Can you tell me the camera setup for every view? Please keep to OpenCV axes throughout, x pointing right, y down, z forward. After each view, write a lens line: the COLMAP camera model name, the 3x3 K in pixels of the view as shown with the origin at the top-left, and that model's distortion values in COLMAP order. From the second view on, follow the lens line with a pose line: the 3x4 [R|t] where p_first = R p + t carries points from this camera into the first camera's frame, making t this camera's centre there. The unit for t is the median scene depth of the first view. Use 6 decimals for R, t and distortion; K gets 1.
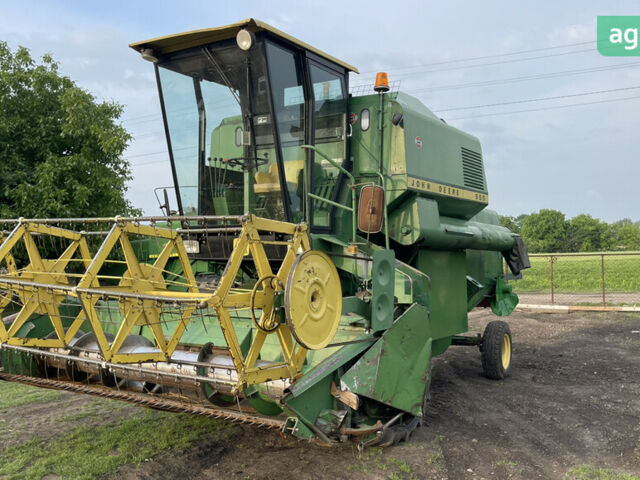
lens RADIAL K [[662.6, 0, 320.0], [0, 662.6, 240.0], [0, 0, 1]] dist [0.002883, 0.004504]
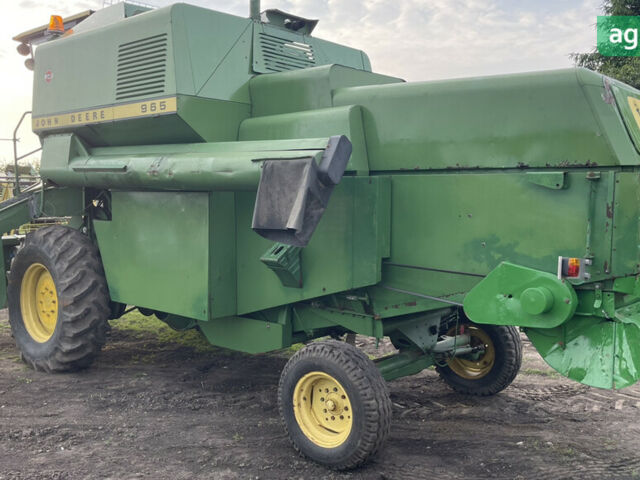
lens RADIAL K [[662.6, 0, 320.0], [0, 662.6, 240.0], [0, 0, 1]] dist [0.002883, 0.004504]
pose [[-0.155204, 0.066506, -0.985641, 1.055436], [0.015860, 0.997770, 0.064827, 0.030356], [0.987755, -0.005571, -0.155913, 1.553287]]
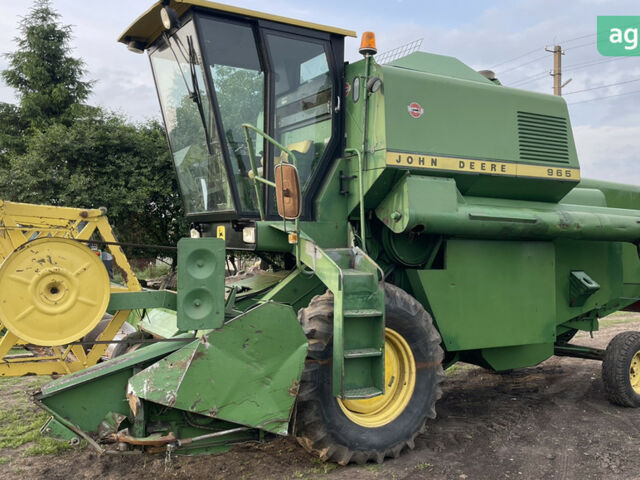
lens RADIAL K [[662.6, 0, 320.0], [0, 662.6, 240.0], [0, 0, 1]] dist [0.002883, 0.004504]
pose [[0.894724, 0.000103, -0.446619, 0.421012], [0.006080, 0.999905, 0.012410, 0.005589], [0.446577, -0.013819, 0.894638, 0.198066]]
